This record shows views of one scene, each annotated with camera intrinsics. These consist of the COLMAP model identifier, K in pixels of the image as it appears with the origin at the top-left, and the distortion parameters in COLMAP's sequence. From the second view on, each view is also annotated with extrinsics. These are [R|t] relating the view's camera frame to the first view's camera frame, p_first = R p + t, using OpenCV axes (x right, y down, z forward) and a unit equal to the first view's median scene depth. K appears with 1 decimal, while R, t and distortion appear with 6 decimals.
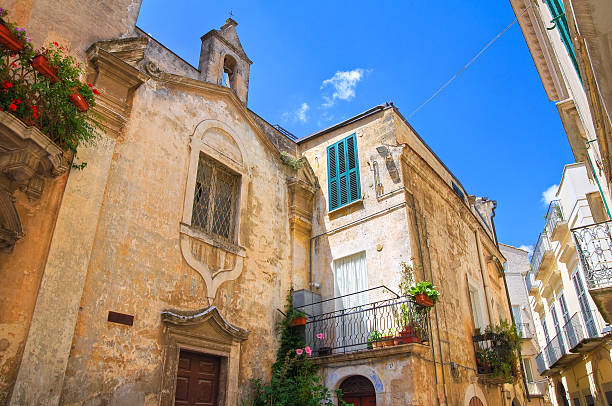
lens RADIAL K [[442.9, 0, 306.0], [0, 442.9, 203.0], [0, 0, 1]] dist [-0.134172, 0.099307]
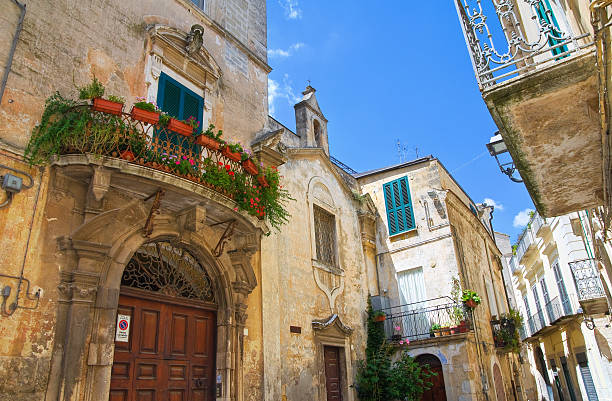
lens RADIAL K [[446.3, 0, 306.0], [0, 446.3, 200.5], [0, 0, 1]] dist [-0.137277, 0.093559]
pose [[0.997613, -0.020127, 0.066049, -0.318075], [0.016003, 0.997924, 0.062386, -0.193032], [-0.067167, -0.061181, 0.995864, -0.366303]]
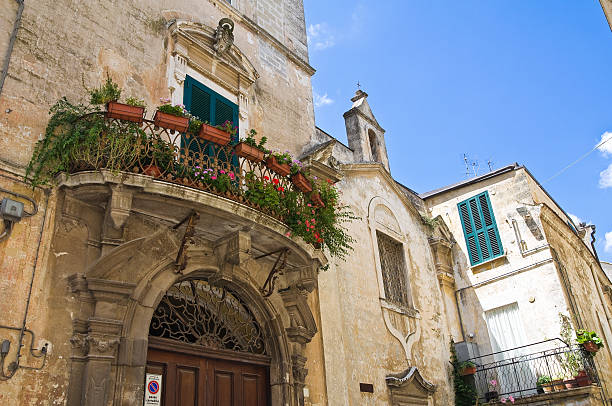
lens RADIAL K [[519.4, 0, 306.0], [0, 519.4, 203.0], [0, 0, 1]] dist [-0.110839, 0.117873]
pose [[0.996940, -0.076398, -0.016534, -0.350035], [0.076166, 0.996994, -0.014236, -0.161438], [0.017572, 0.012933, 0.999762, -0.303234]]
